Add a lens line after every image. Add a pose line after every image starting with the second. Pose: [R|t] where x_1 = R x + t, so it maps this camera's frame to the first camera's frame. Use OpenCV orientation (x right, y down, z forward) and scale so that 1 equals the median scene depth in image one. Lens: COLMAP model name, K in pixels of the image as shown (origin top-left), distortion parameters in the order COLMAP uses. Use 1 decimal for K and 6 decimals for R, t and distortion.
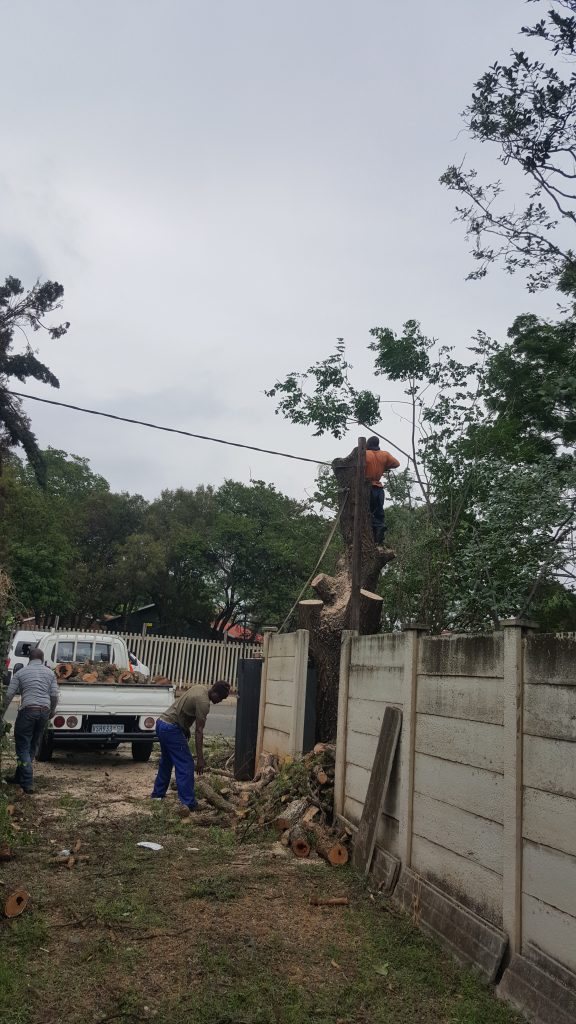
lens RADIAL K [[713.5, 0, 284.8], [0, 713.5, 513.4], [0, 0, 1]] dist [0.223867, -0.318973]
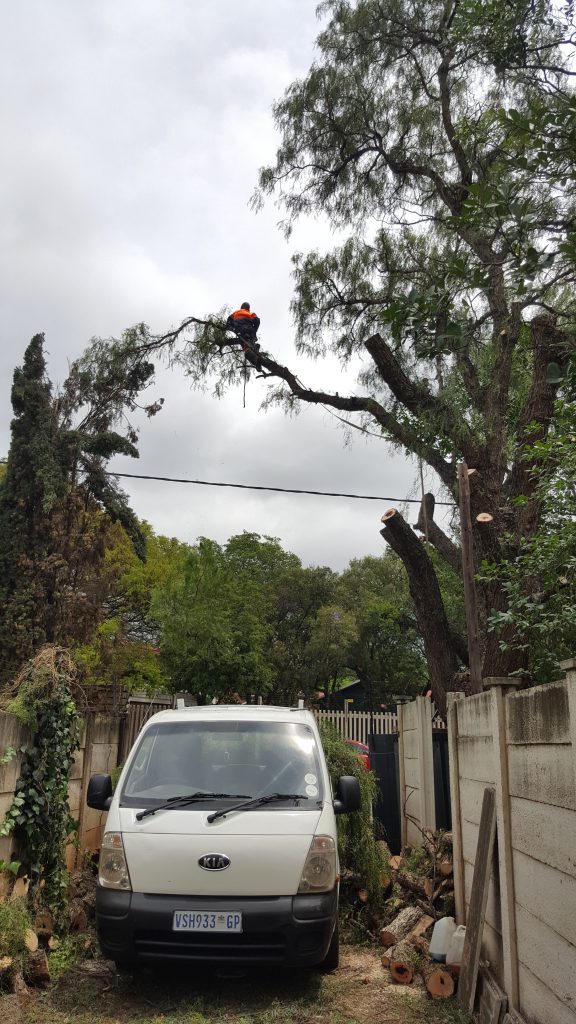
lens RADIAL K [[718.9, 0, 288.9], [0, 718.9, 481.9], [0, 0, 1]] dist [-0.003453, -0.004442]
pose [[0.953377, -0.136828, -0.268980, 0.136010], [0.097491, 0.983159, -0.154576, 0.028637], [0.285601, 0.121146, 0.950661, 0.115753]]
